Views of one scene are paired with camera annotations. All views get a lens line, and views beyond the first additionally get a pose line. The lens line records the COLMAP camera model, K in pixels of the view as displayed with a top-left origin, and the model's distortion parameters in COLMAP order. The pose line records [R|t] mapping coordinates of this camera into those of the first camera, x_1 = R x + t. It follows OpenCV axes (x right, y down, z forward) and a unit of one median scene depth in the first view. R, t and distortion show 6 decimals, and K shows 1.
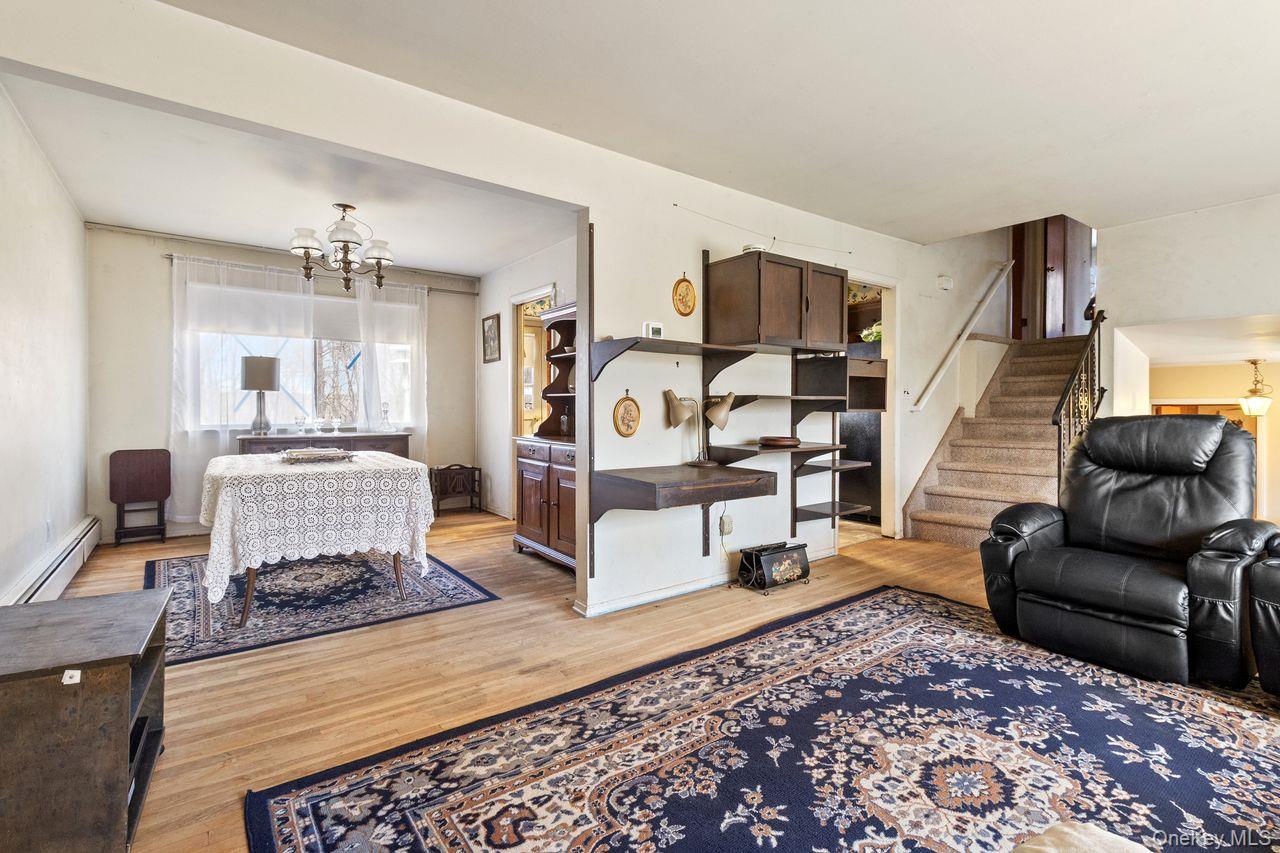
lens RADIAL K [[599.7, 0, 657.9], [0, 599.7, 398.5], [0, 0, 1]] dist [0.003645, 0.000420]
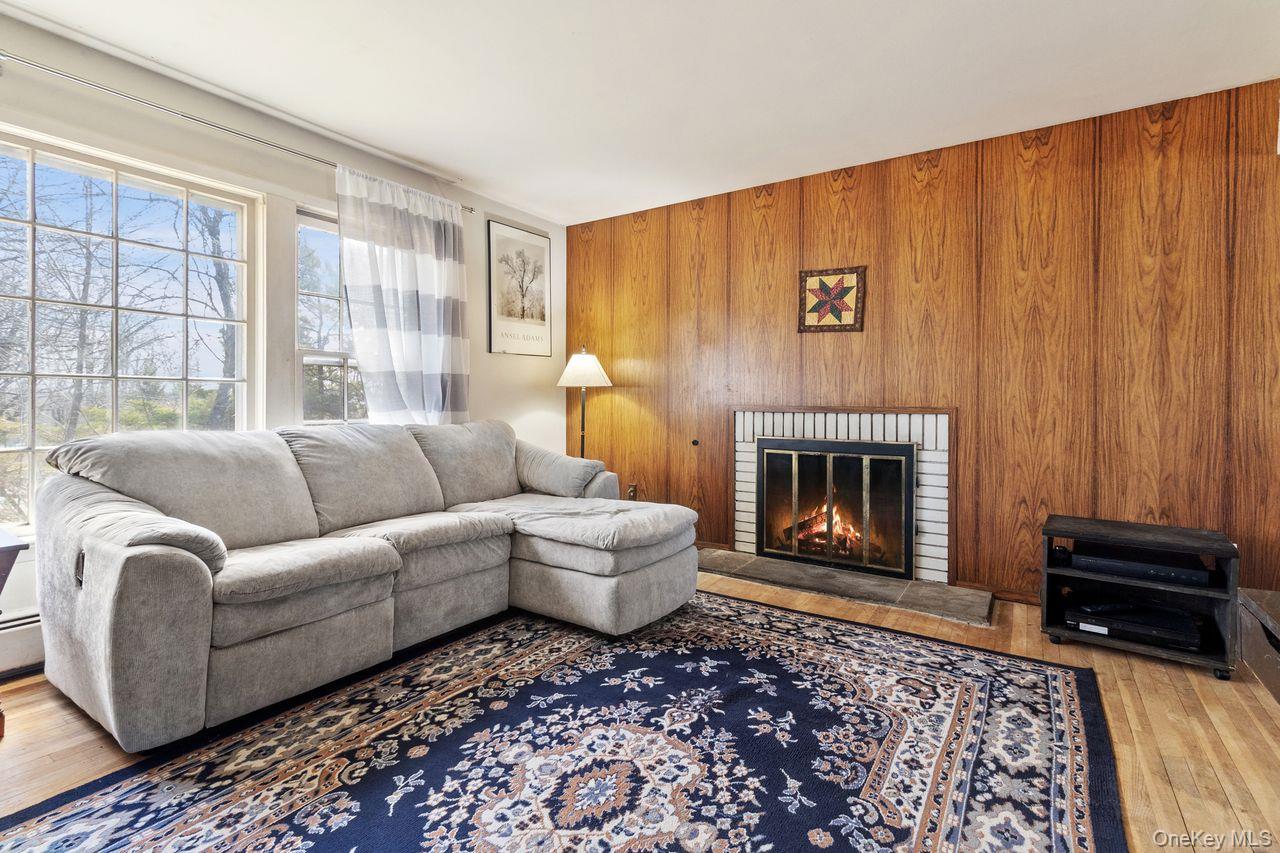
lens RADIAL K [[599.7, 0, 657.9], [0, 599.7, 398.5], [0, 0, 1]] dist [0.003645, 0.000420]
pose [[-0.942238, -0.009263, -0.334817, 0.745499], [-0.001518, 0.999725, -0.023386, 0.044626], [0.334941, -0.021527, -0.941993, 1.937768]]
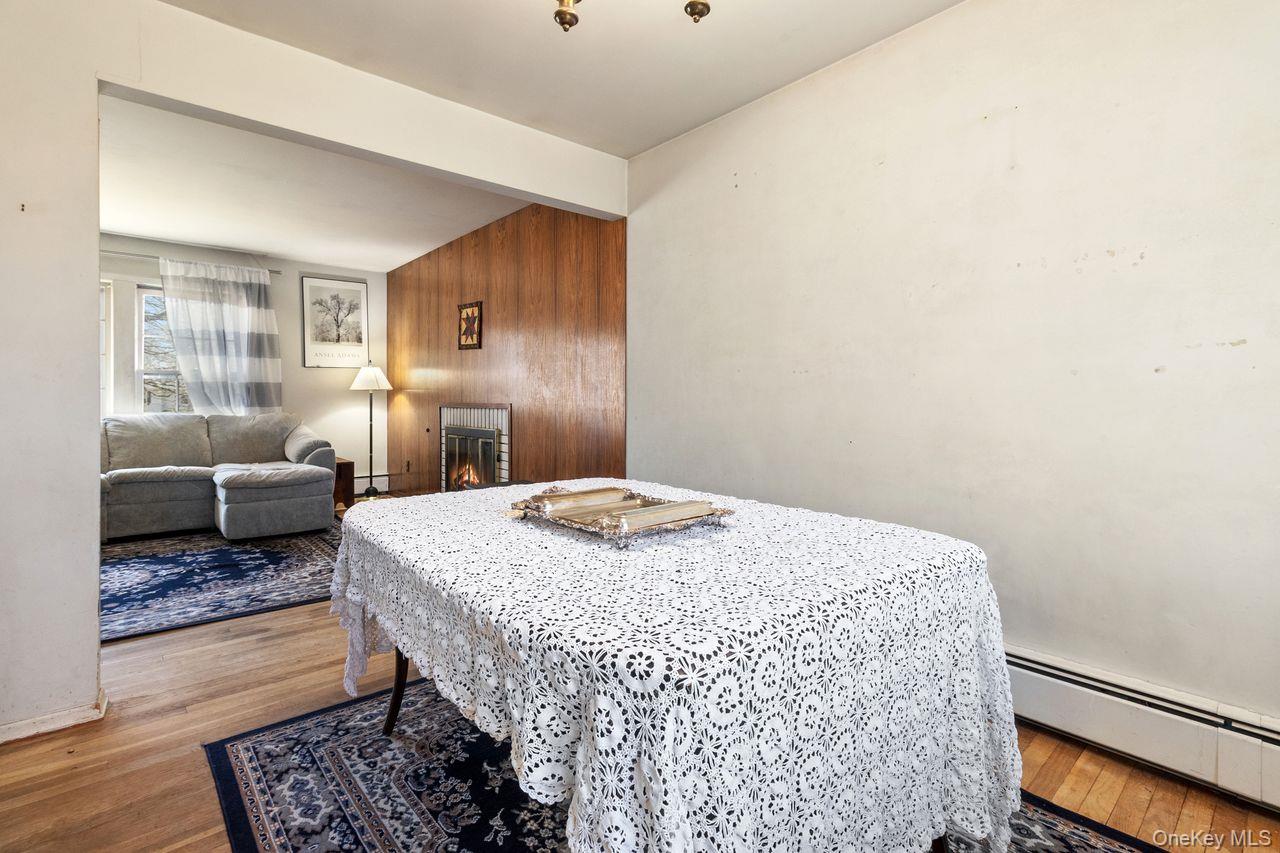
lens RADIAL K [[599.7, 0, 657.9], [0, 599.7, 398.5], [0, 0, 1]] dist [0.003645, 0.000420]
pose [[-0.996969, -0.008769, -0.077300, -1.235903], [-0.006843, 0.999660, -0.025145, 0.064900], [0.077495, -0.024540, -0.996691, 3.124178]]
